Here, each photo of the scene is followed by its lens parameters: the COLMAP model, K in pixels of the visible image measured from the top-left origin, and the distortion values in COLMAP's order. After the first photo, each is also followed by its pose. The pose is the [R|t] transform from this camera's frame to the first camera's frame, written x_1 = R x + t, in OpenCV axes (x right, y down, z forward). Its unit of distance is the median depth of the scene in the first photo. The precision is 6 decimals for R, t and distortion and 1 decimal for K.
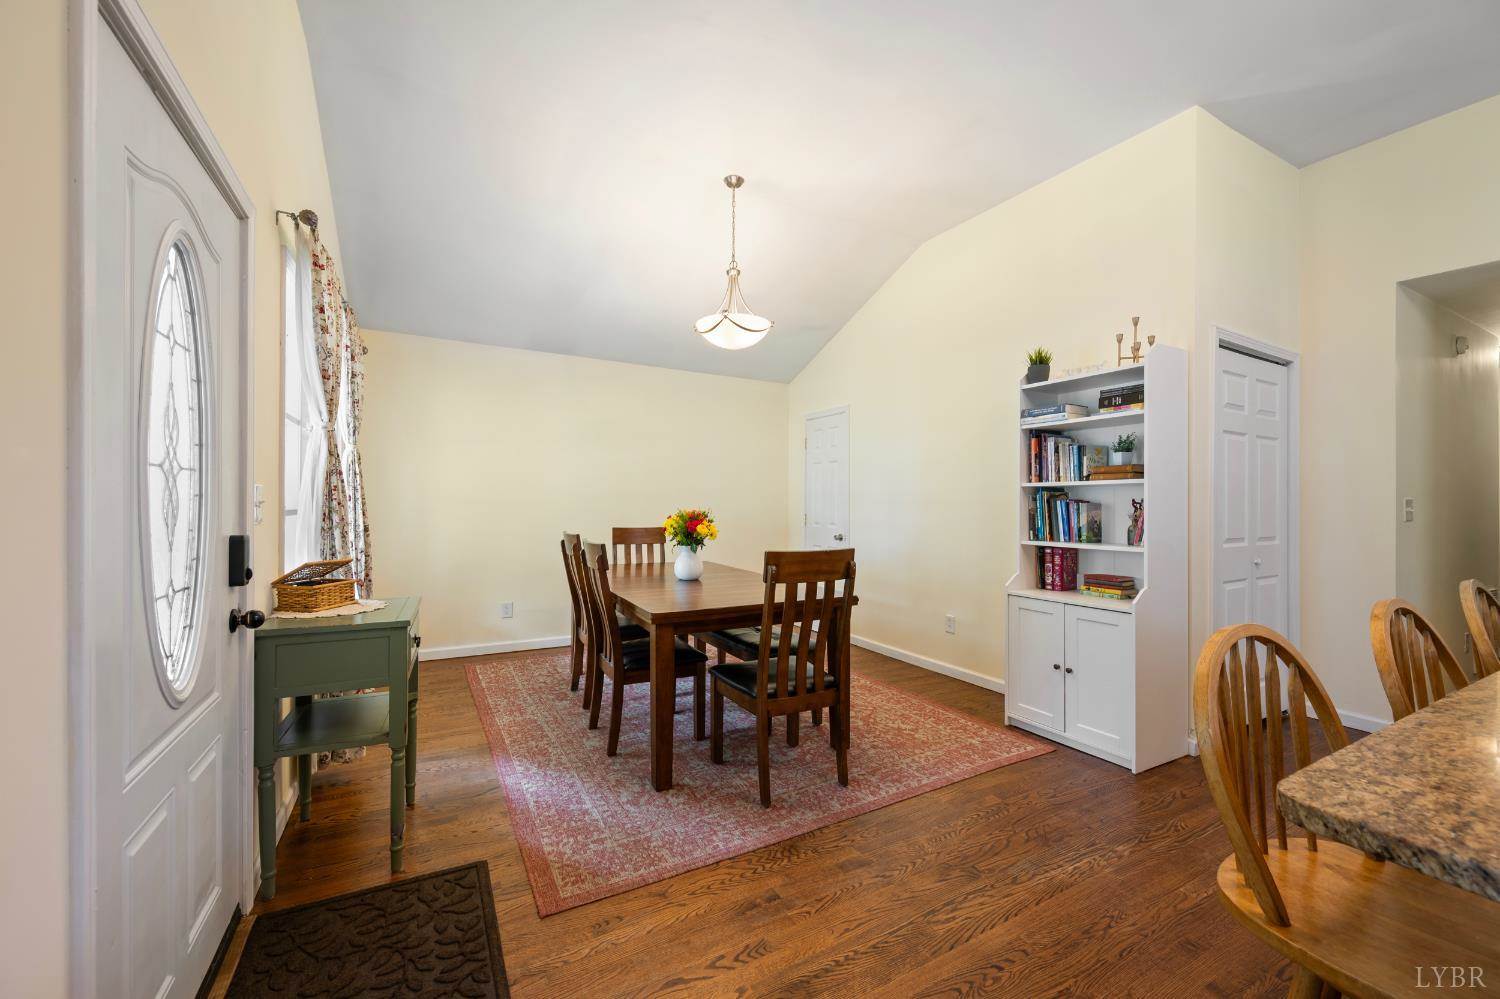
lens RADIAL K [[596.2, 0, 756.0], [0, 596.2, 505.4], [0, 0, 1]] dist [-0.001301, 0.000428]
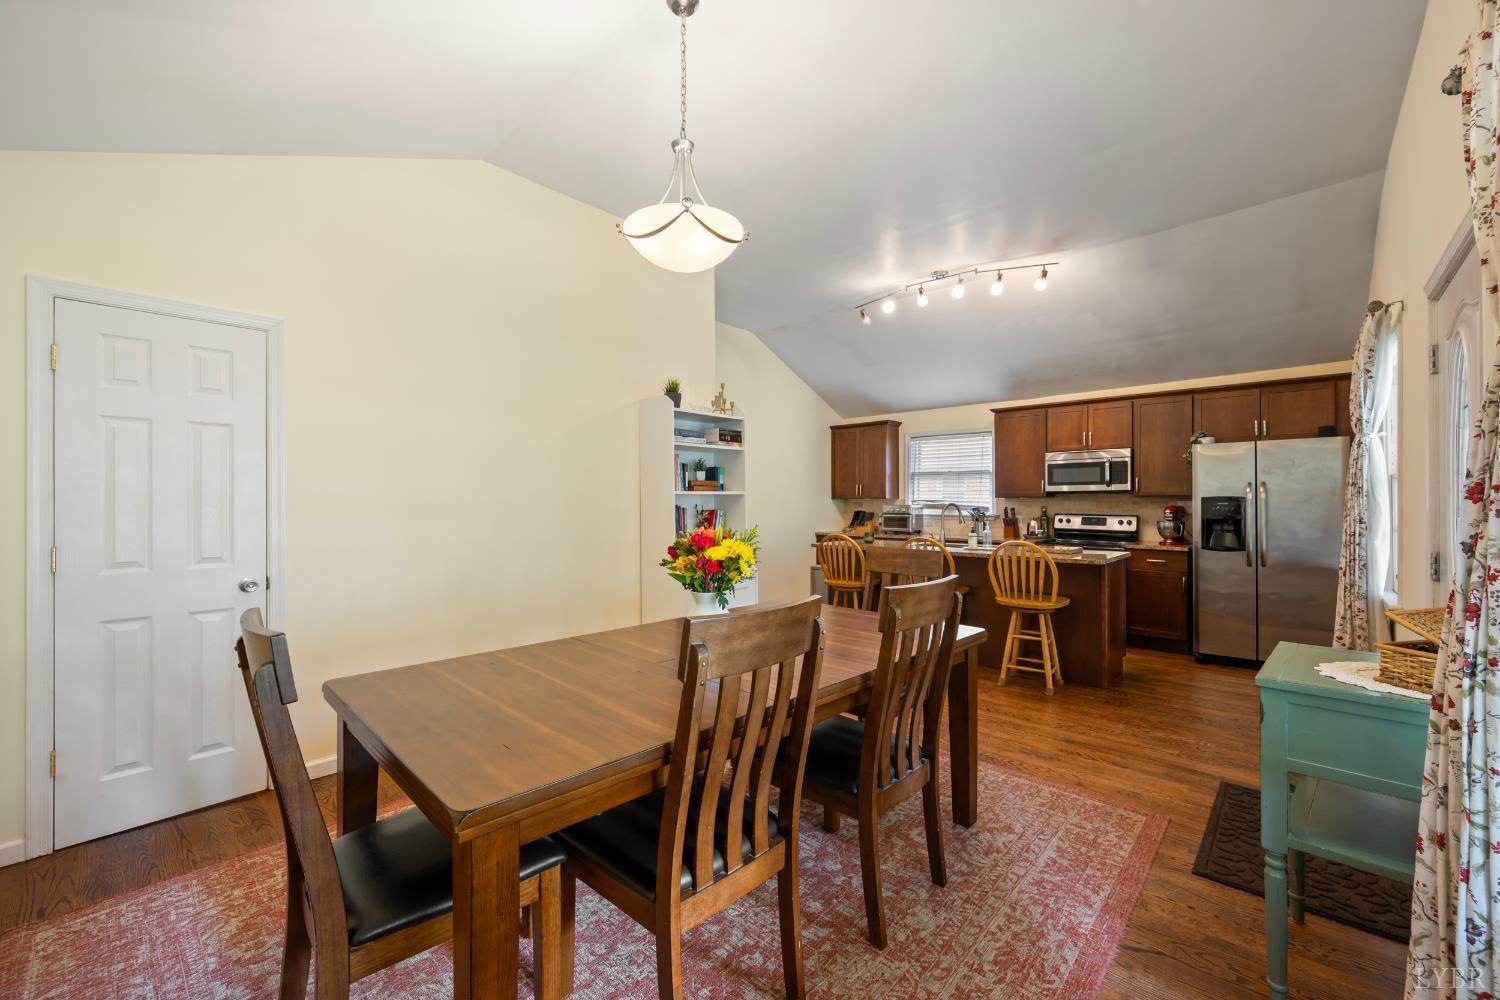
lens RADIAL K [[596.2, 0, 755.8], [0, 596.2, 498.8], [0, 0, 1]] dist [-0.001301, 0.000428]
pose [[-0.311512, 0.005364, 0.950227, -0.846099], [0.006002, 0.999975, -0.003677, -0.020320], [-0.950223, 0.004558, -0.311537, 1.441911]]
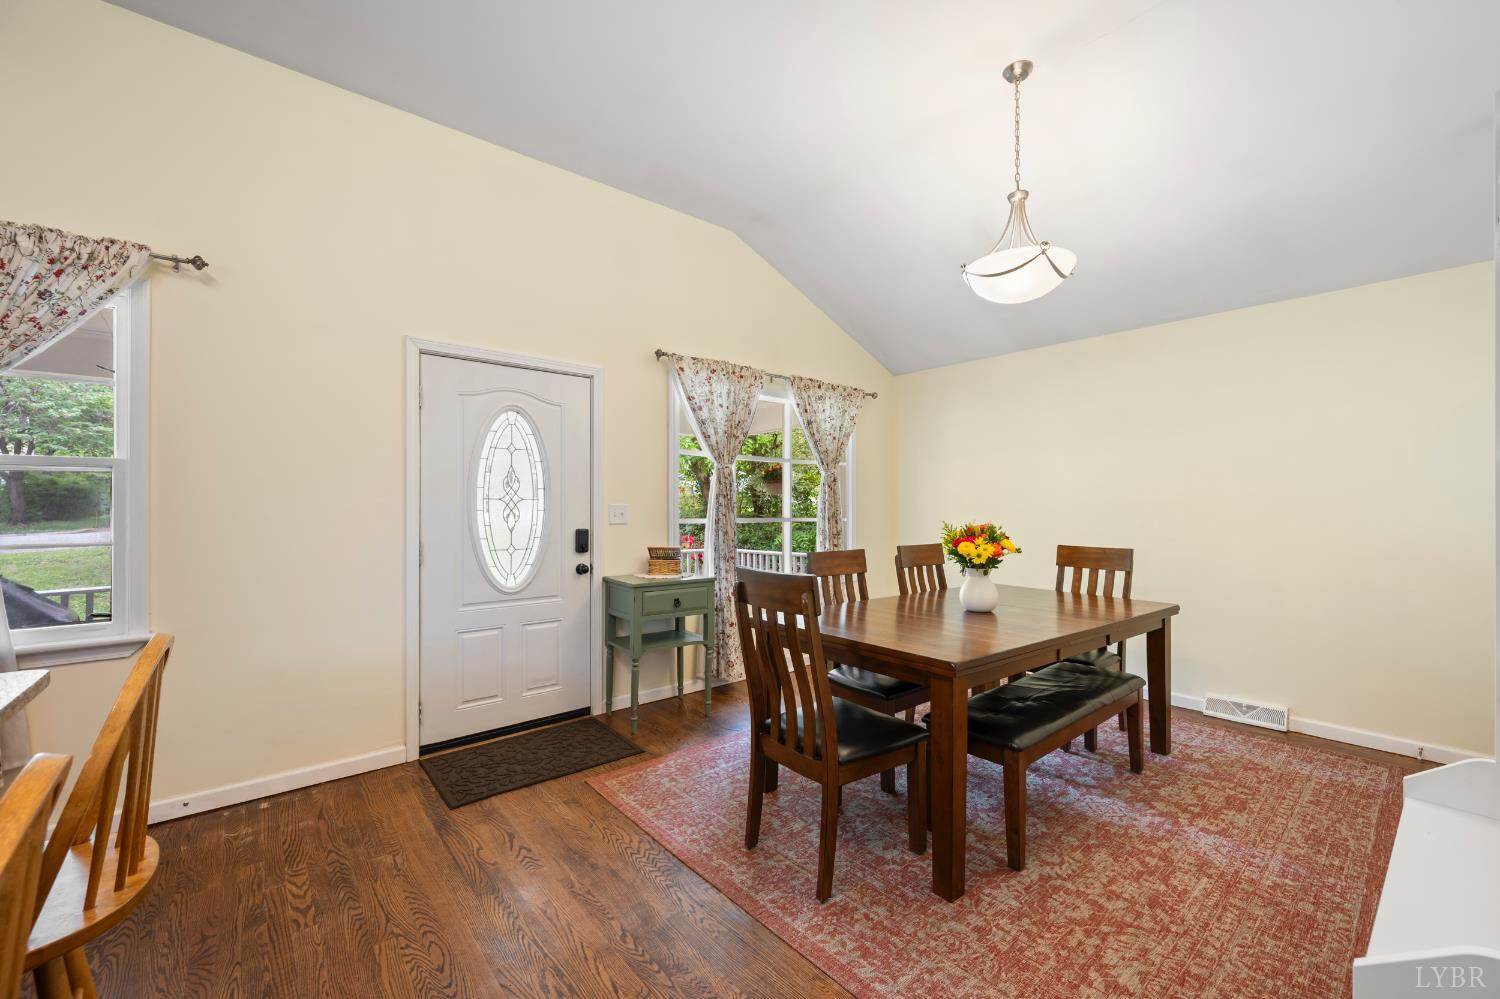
lens RADIAL K [[596.2, 0, 750.4], [0, 596.2, 508.3], [0, 0, 1]] dist [-0.001301, 0.000428]
pose [[0.186868, -0.008227, -0.982351, 0.780700], [-0.006450, 0.999933, -0.009601, -0.003870], [0.982364, 0.008130, 0.186802, 0.703818]]
